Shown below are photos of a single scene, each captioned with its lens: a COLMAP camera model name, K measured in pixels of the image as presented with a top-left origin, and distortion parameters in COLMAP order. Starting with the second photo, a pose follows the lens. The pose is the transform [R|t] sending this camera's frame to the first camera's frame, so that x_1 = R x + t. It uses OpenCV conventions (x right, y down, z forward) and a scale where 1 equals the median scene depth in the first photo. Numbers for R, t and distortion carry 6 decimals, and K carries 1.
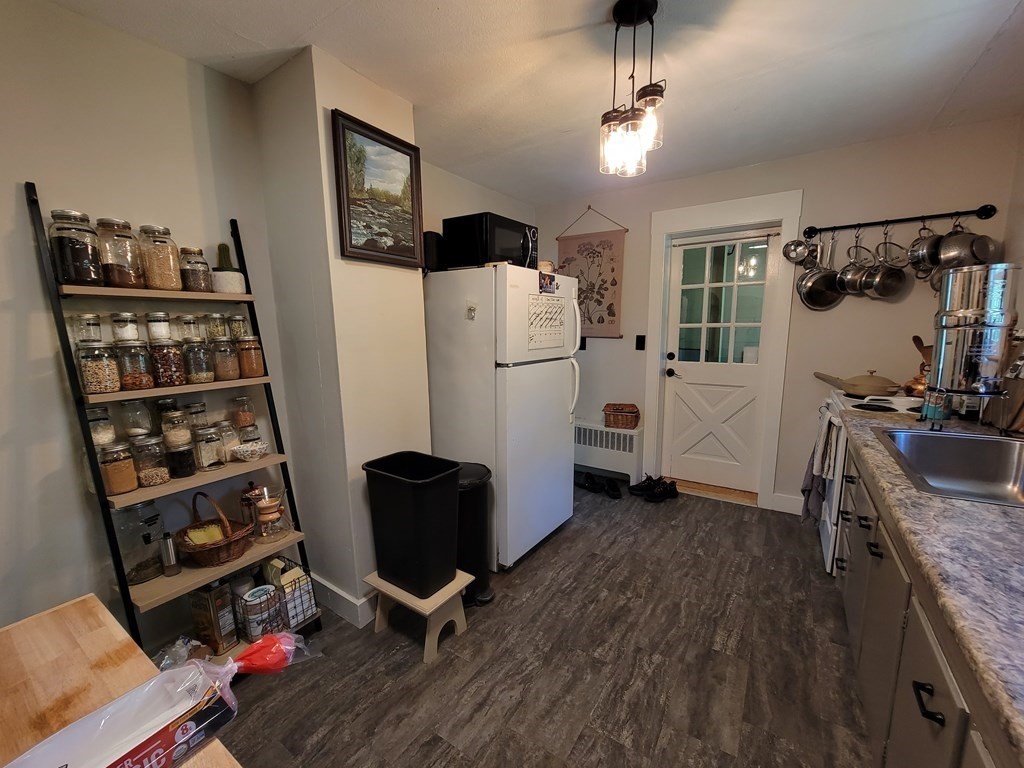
lens RADIAL K [[419.5, 0, 512.5], [0, 419.5, 395.2], [0, 0, 1]] dist [-0.003310, -0.000299]
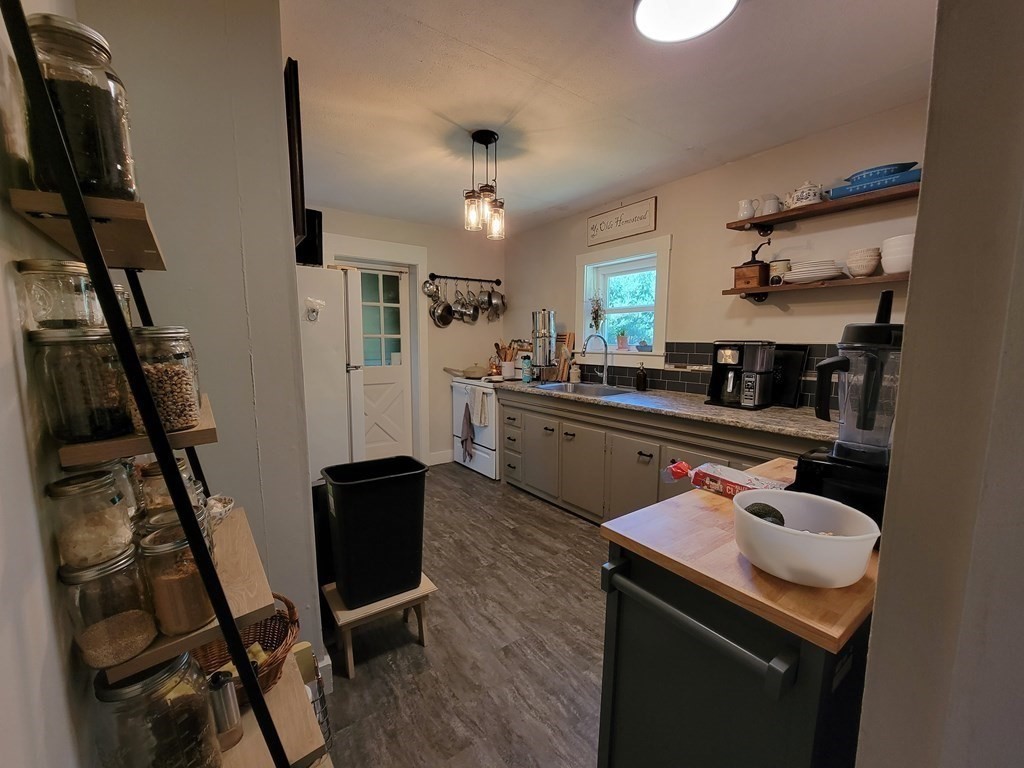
lens RADIAL K [[421.2, 0, 512.8], [0, 421.2, 391.5], [0, 0, 1]] dist [-0.005102, -0.000332]
pose [[0.348435, -0.097839, 0.932213, -0.929485], [0.143384, 0.988396, 0.050143, -0.010551], [-0.926301, 0.116193, 0.358421, 0.307424]]
